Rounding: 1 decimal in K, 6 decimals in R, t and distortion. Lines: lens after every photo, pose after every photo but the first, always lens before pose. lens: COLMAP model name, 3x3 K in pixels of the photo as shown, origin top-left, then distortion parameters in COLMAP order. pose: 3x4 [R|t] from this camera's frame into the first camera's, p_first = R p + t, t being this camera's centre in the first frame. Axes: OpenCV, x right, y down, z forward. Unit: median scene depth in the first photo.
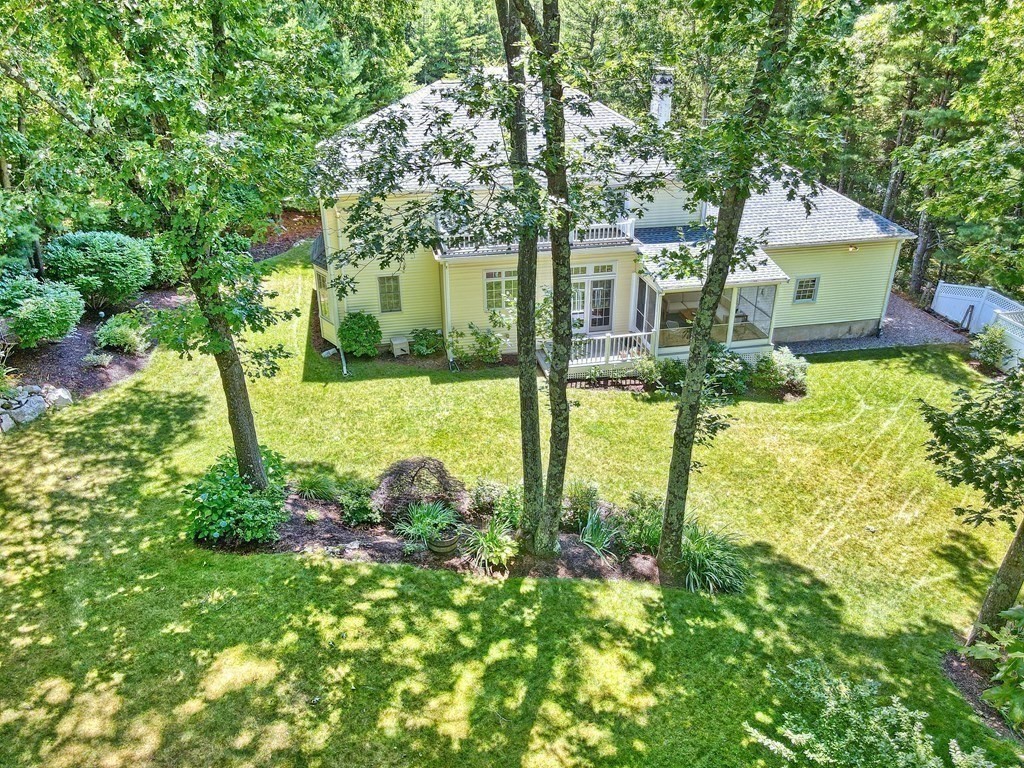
lens RADIAL K [[742.1, 0, 512.0], [0, 742.1, 384.0], [0, 0, 1]] dist [-0.006600, -0.002155]
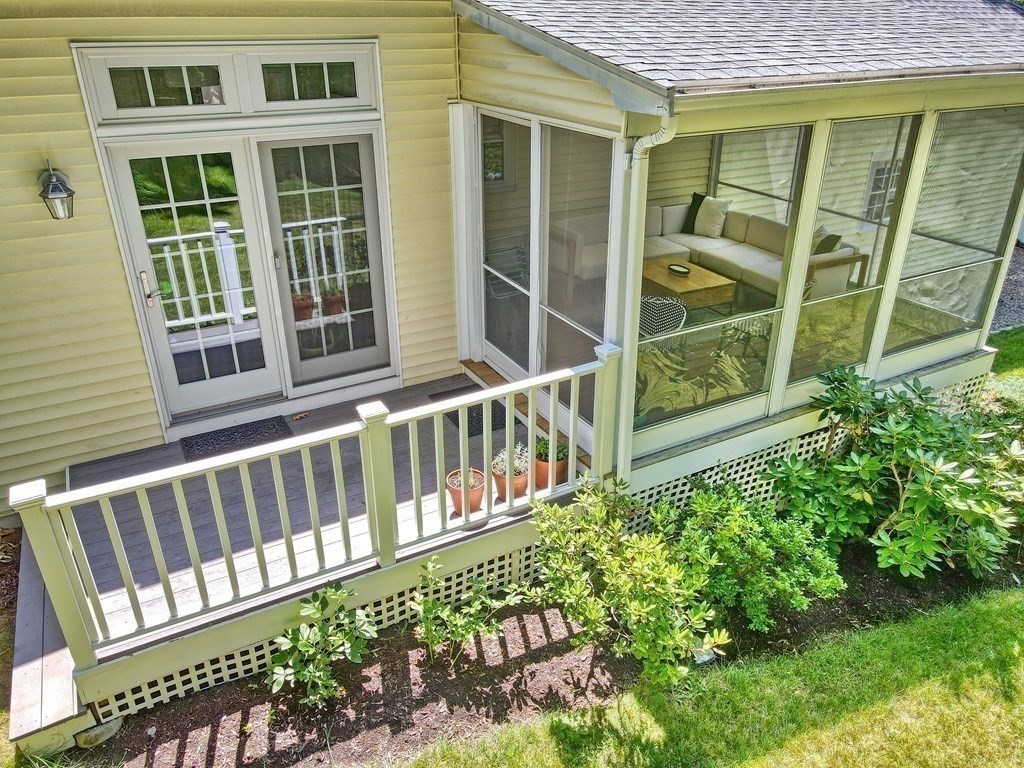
lens RADIAL K [[742.1, 0, 512.0], [0, 742.1, 384.0], [0, 0, 1]] dist [-0.006600, -0.002155]
pose [[0.953991, -0.122833, 0.273519, 0.111993], [0.133657, 0.990800, -0.021223, -0.062232], [-0.268395, 0.056804, 0.961633, 0.808818]]
